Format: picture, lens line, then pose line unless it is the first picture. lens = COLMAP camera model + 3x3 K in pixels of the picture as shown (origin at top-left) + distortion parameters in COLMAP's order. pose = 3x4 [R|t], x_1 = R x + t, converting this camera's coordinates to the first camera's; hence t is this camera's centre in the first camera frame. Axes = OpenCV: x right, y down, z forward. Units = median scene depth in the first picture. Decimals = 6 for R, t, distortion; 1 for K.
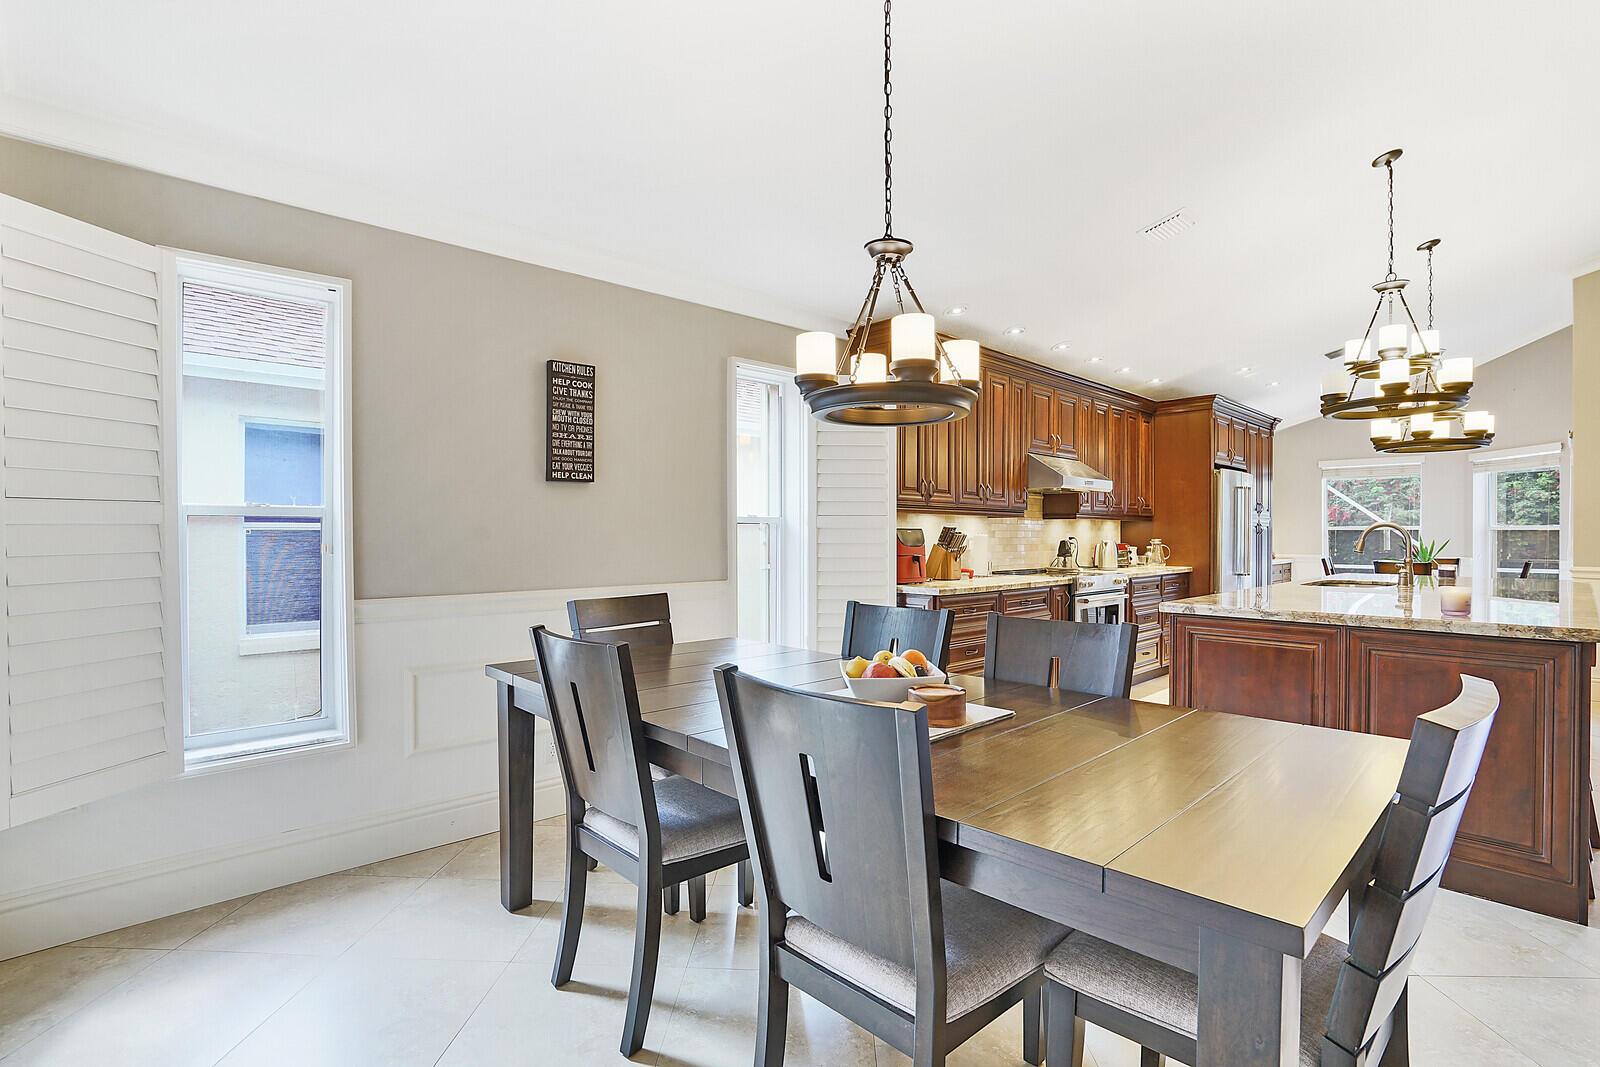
lens RADIAL K [[759.1, 0, 796.1], [0, 759.1, 527.3], [0, 0, 1]] dist [-0.059483, 0.025096]
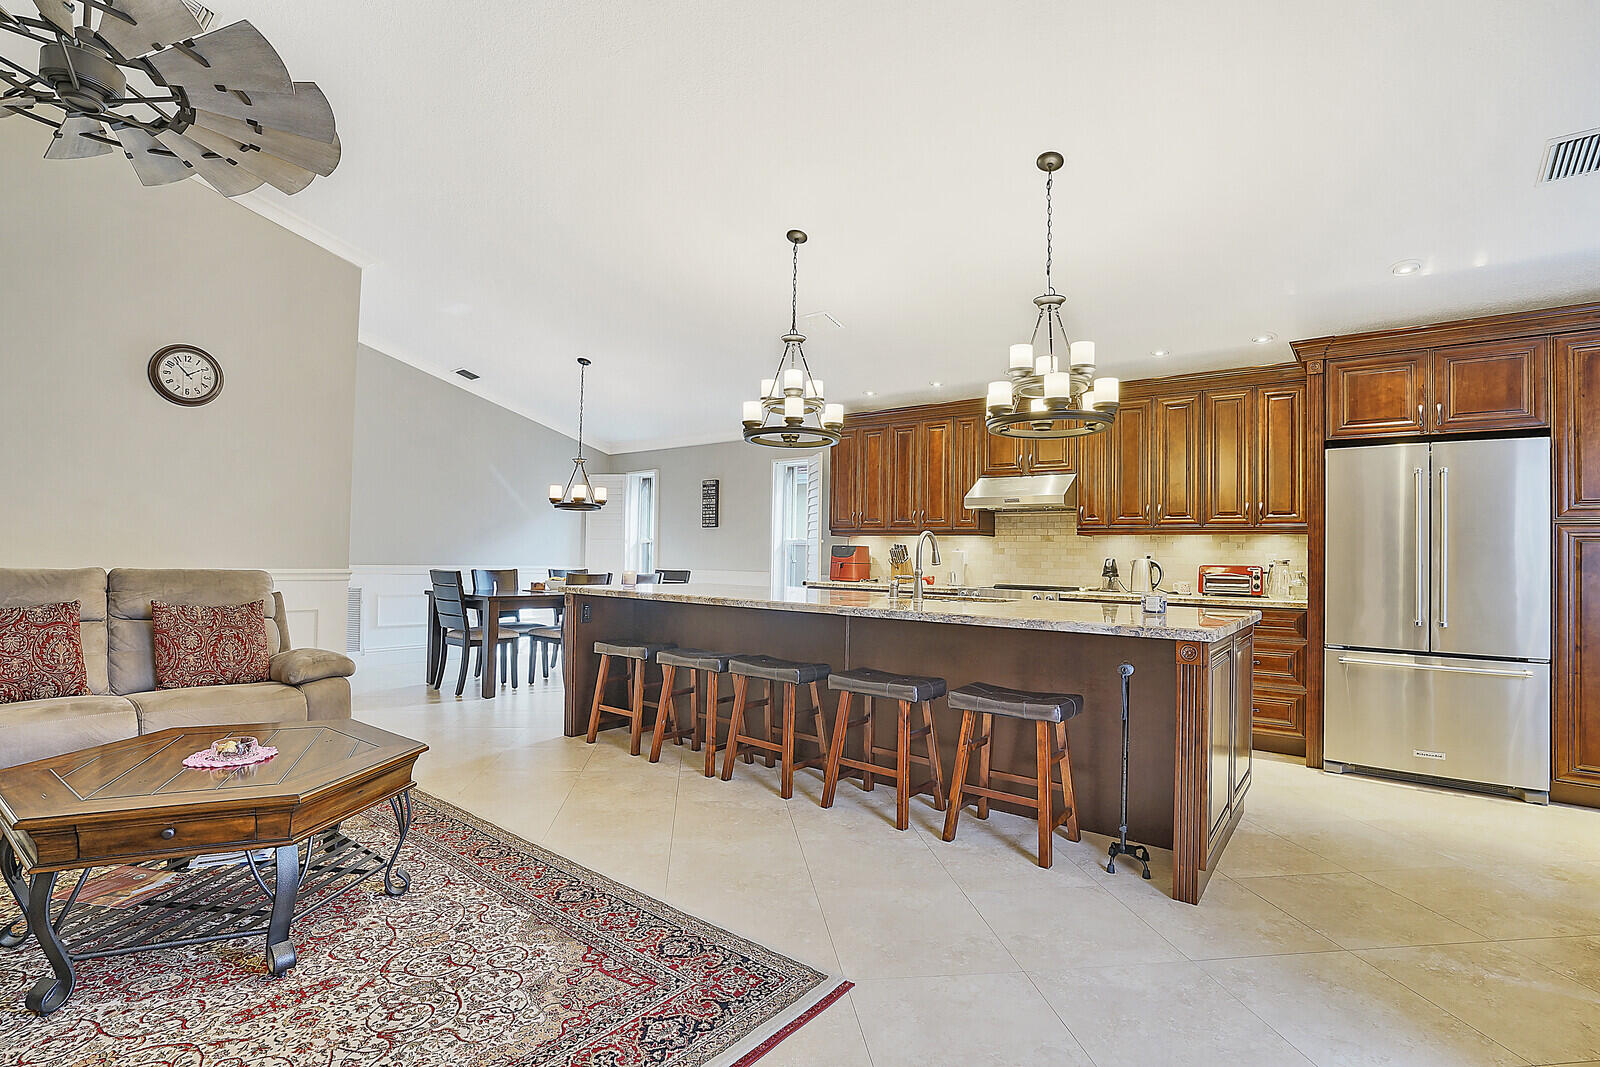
lens RADIAL K [[764.6, 0, 801.5], [0, 764.6, 544.6], [0, 0, 1]] dist [-0.029376, 0.000401]
pose [[0.148696, -0.017027, -0.988736, 1.548327], [-0.009094, 0.999786, -0.018585, 0.027458], [0.988841, 0.011755, 0.148510, 0.620226]]
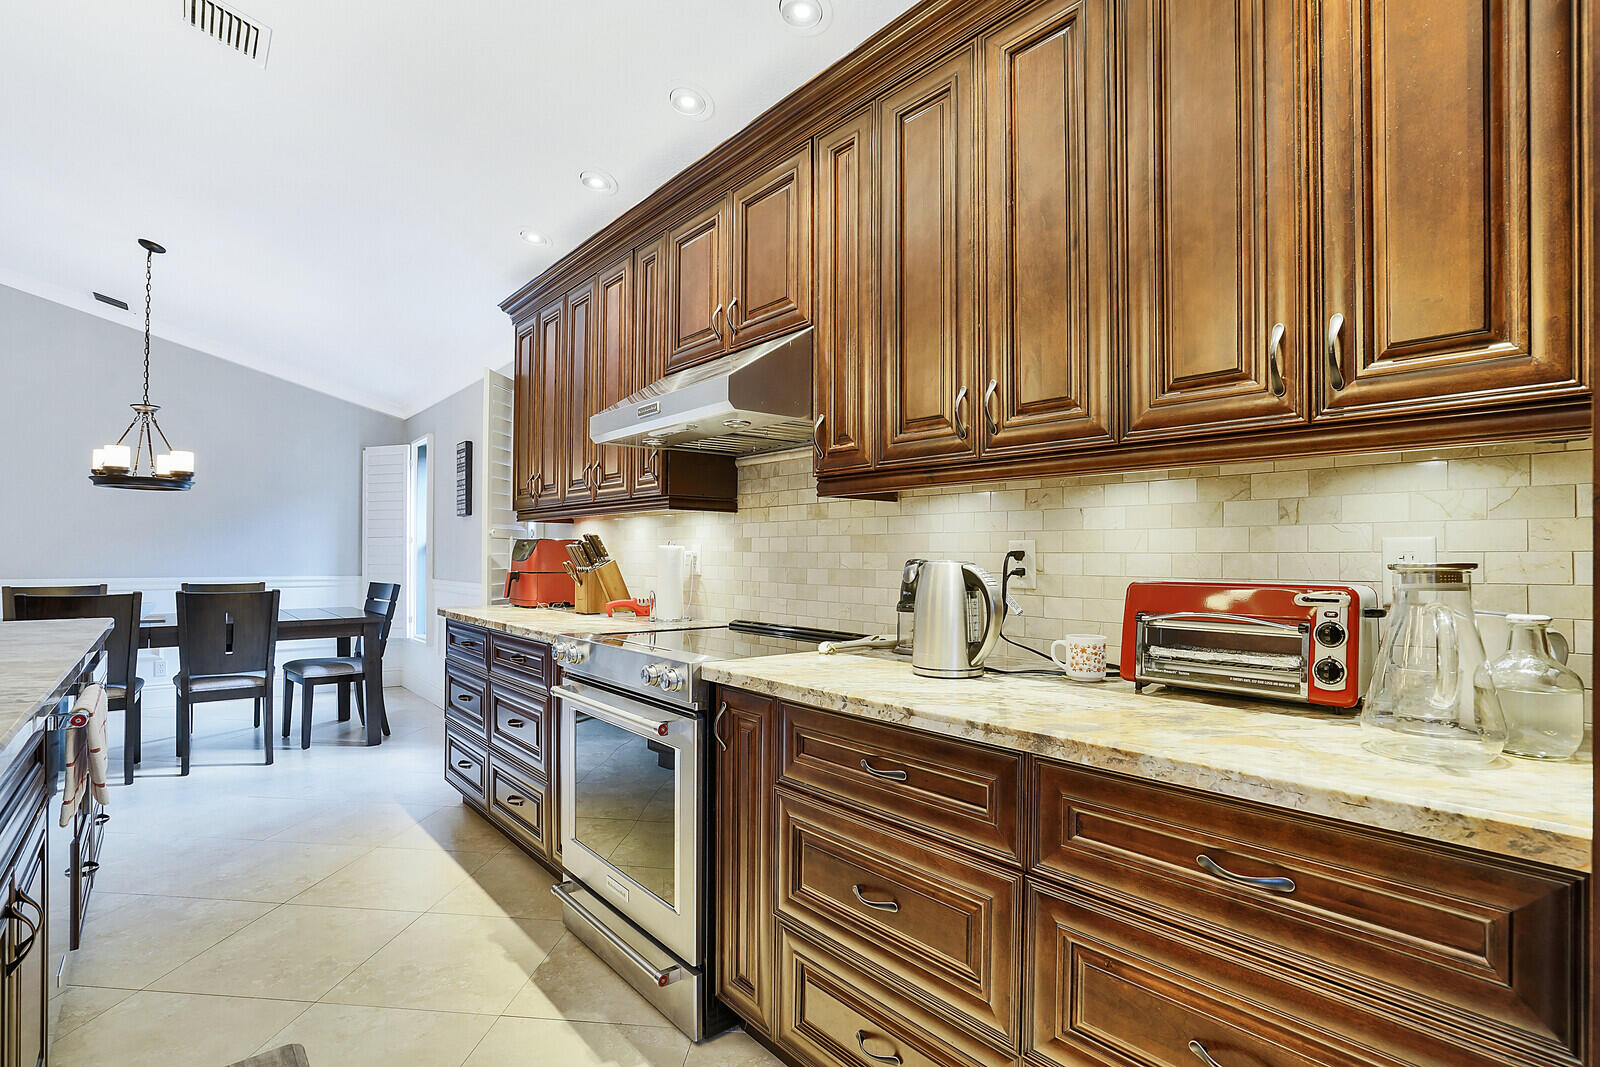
lens RADIAL K [[783.0, 0, 795.5], [0, 783.0, 540.8], [0, 0, 1]] dist [-0.005189, -0.000102]
pose [[-0.076166, -0.023137, -0.996827, 0.886444], [0.005109, 0.999709, -0.023594, 0.022470], [0.997082, -0.006890, -0.076025, 1.234425]]
